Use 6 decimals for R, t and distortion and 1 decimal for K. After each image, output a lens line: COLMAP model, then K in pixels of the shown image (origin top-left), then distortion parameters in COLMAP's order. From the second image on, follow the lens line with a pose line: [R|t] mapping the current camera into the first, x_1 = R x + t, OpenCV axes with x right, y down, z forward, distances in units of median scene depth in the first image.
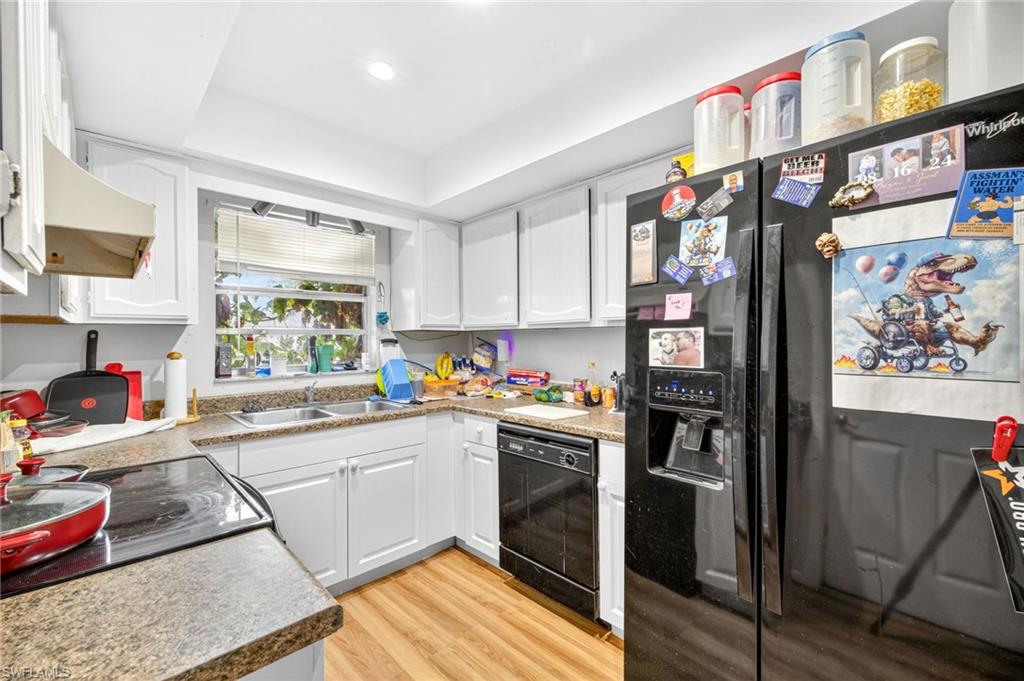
lens RADIAL K [[423.9, 0, 510.1], [0, 423.9, 340.2], [0, 0, 1]] dist [0.009732, -0.003363]
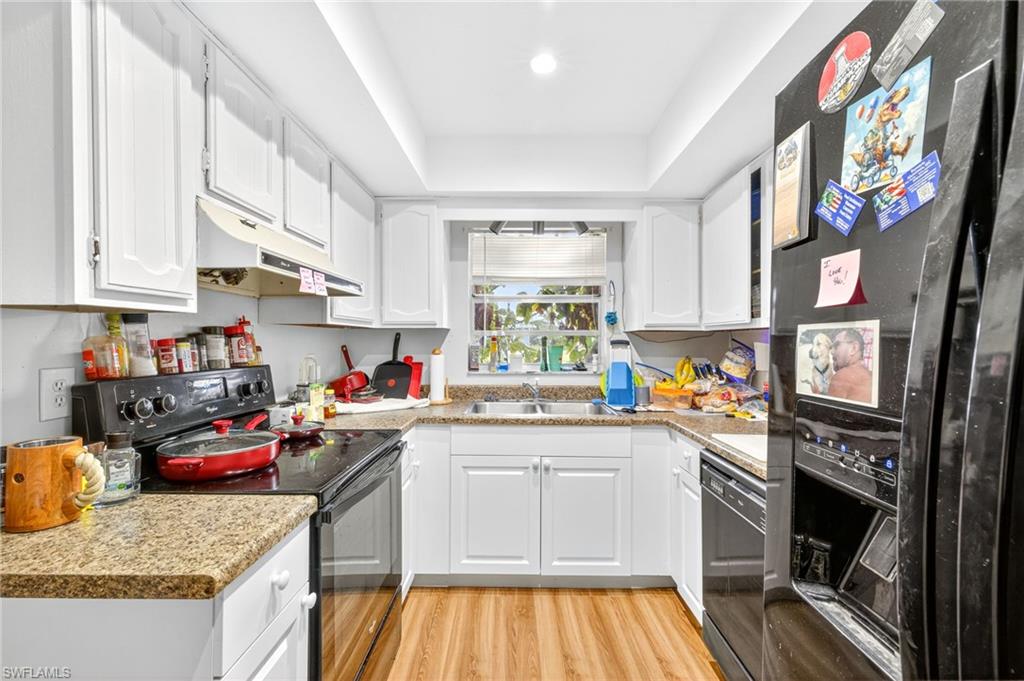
lens RADIAL K [[423.9, 0, 510.1], [0, 423.9, 340.2], [0, 0, 1]] dist [0.009732, -0.003363]
pose [[0.714718, 0.006496, -0.699382, 0.260980], [-0.007537, 0.999970, 0.001586, -0.003225], [0.699372, 0.004138, 0.714746, 0.204524]]
